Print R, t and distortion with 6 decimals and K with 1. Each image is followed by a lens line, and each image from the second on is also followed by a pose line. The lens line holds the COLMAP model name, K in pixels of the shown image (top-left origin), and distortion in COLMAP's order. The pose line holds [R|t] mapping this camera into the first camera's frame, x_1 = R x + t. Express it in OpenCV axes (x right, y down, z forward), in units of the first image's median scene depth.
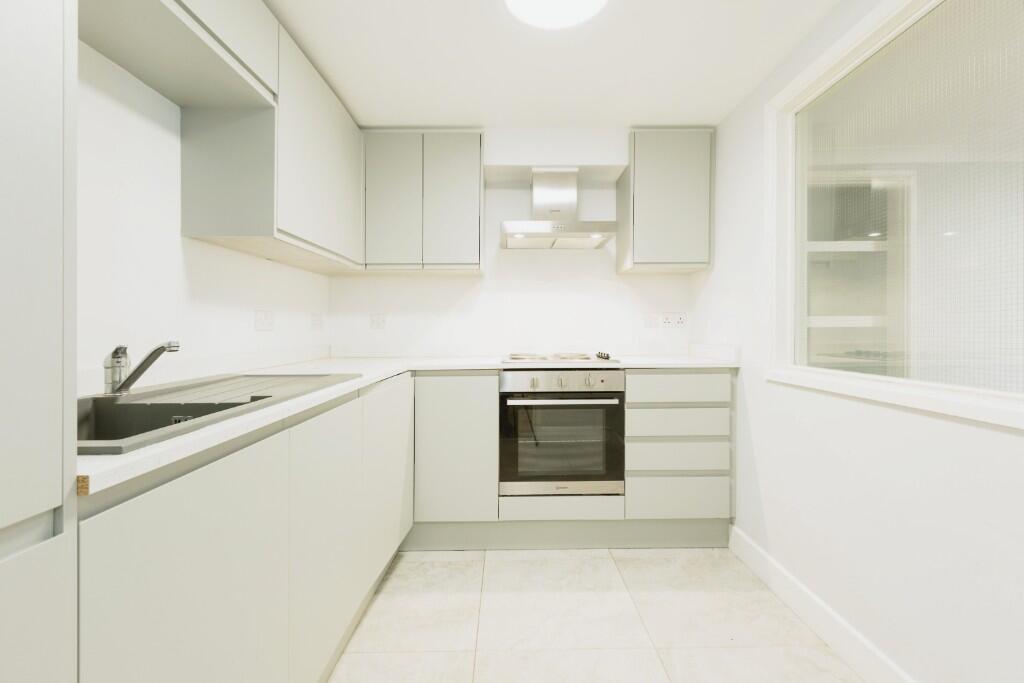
lens RADIAL K [[459.3, 0, 517.1], [0, 459.3, 333.4], [0, 0, 1]] dist [-0.001939, -0.000792]
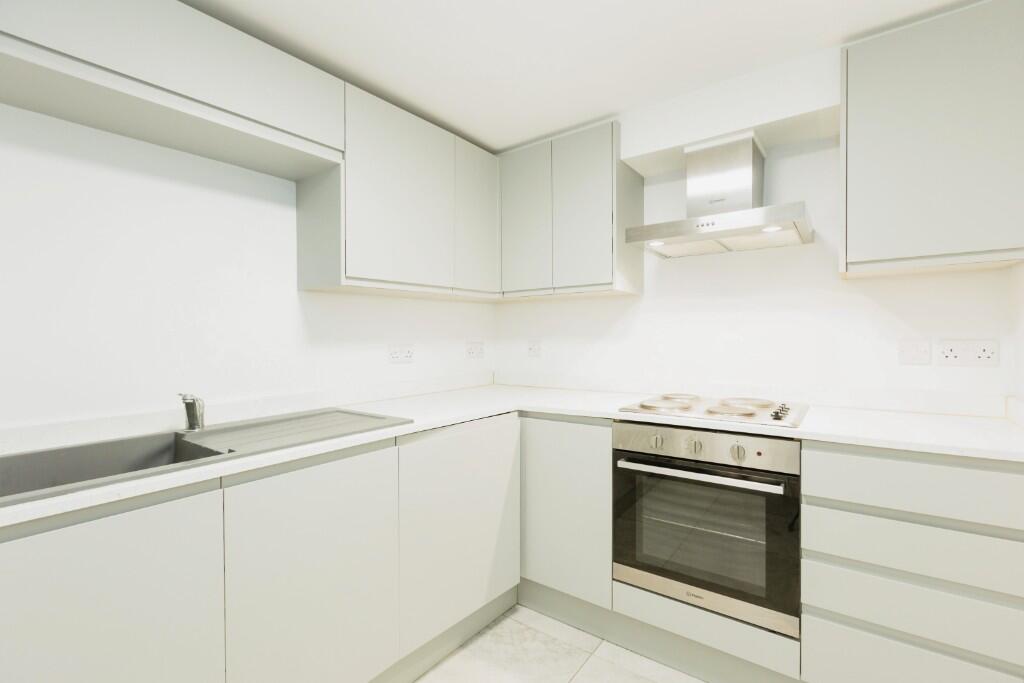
lens RADIAL K [[460.2, 0, 512.0], [0, 460.2, 341.5], [0, 0, 1]] dist [0.000005, -0.000114]
pose [[0.793841, 0.002949, -0.608118, 0.302489], [0.001065, 0.999980, 0.006239, -0.059287], [0.608124, -0.005601, 0.793822, 0.269894]]
